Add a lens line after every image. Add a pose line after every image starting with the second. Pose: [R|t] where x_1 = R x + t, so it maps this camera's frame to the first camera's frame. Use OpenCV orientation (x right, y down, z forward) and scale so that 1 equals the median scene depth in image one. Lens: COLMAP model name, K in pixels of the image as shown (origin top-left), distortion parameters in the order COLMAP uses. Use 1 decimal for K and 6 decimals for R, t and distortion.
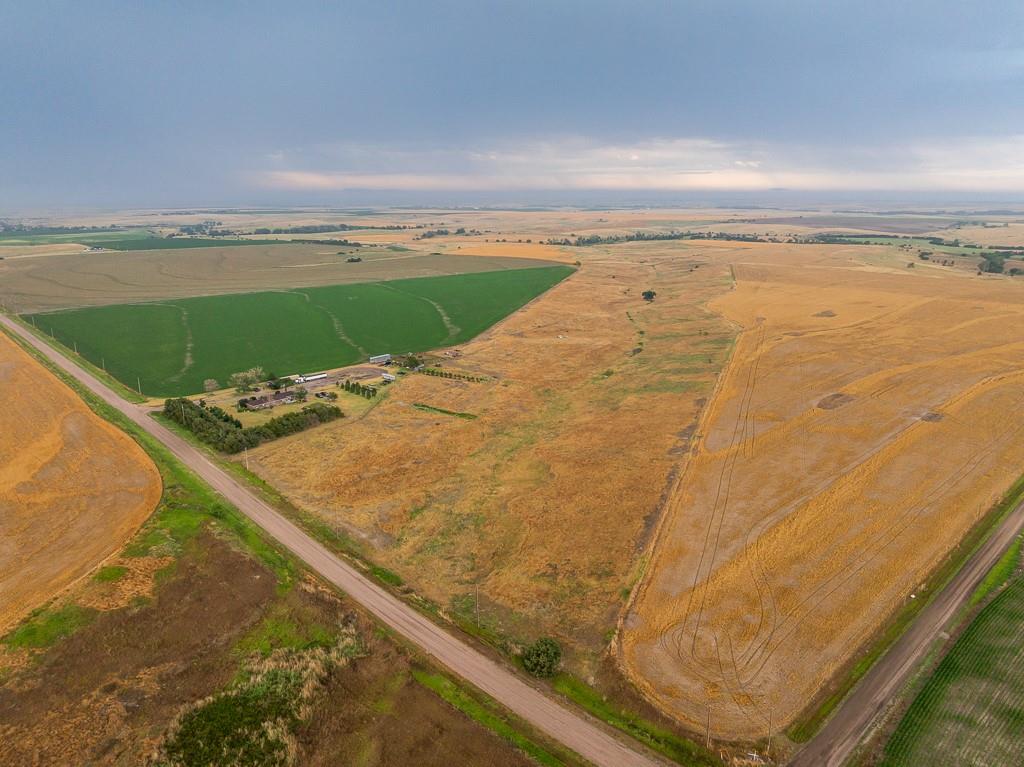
lens RADIAL K [[718.6, 0, 514.2], [0, 718.6, 386.8], [0, 0, 1]] dist [-0.036381, -0.002230]
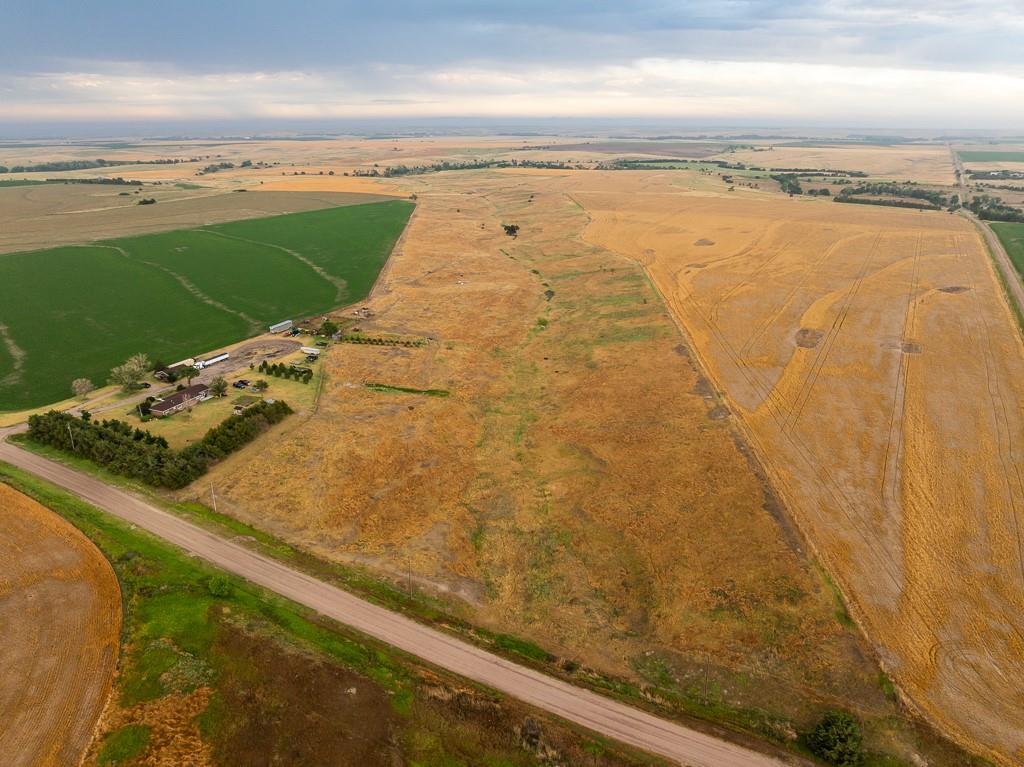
lens RADIAL K [[718.6, 0, 513.6], [0, 718.6, 378.1], [0, 0, 1]] dist [-0.036381, -0.002230]
pose [[0.954598, -0.099064, 0.280941, -0.209225], [0.075747, 0.992809, 0.092701, -0.045624], [-0.288104, -0.067212, 0.955237, 0.181948]]
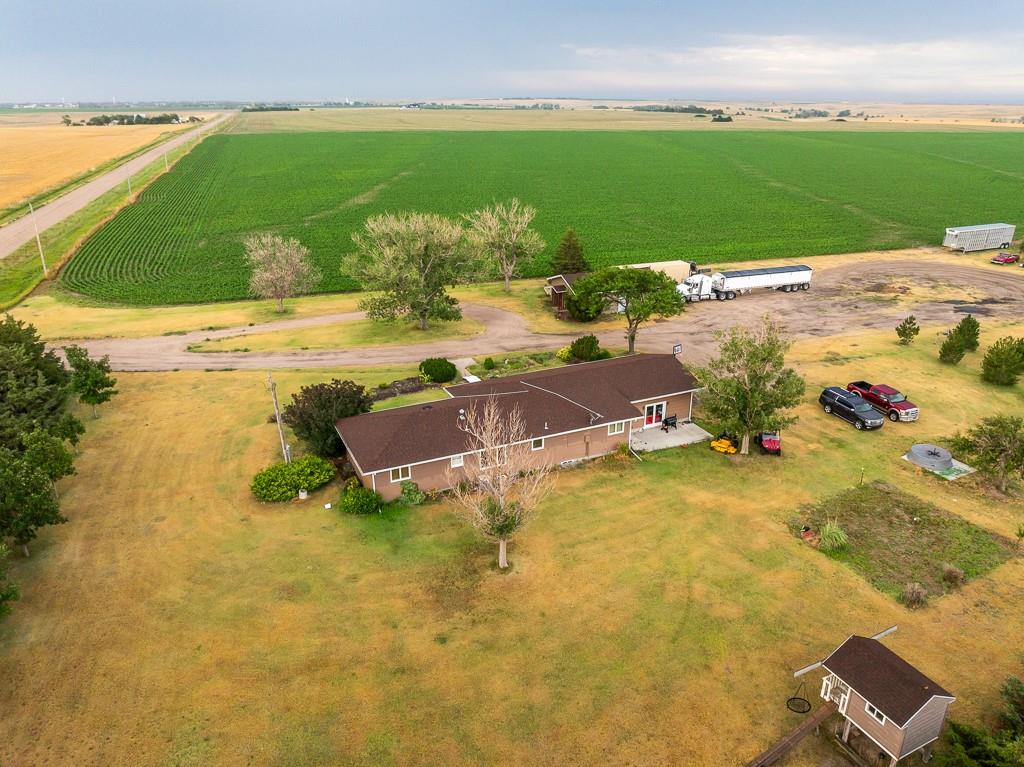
lens RADIAL K [[718.6, 0, 513.9], [0, 718.6, 383.3], [0, 0, 1]] dist [-0.036381, -0.002230]
pose [[0.902548, 0.160022, -0.399749, -0.282491], [-0.110757, 0.983418, 0.143604, -0.006263], [0.416100, -0.085335, 0.905306, 0.856274]]
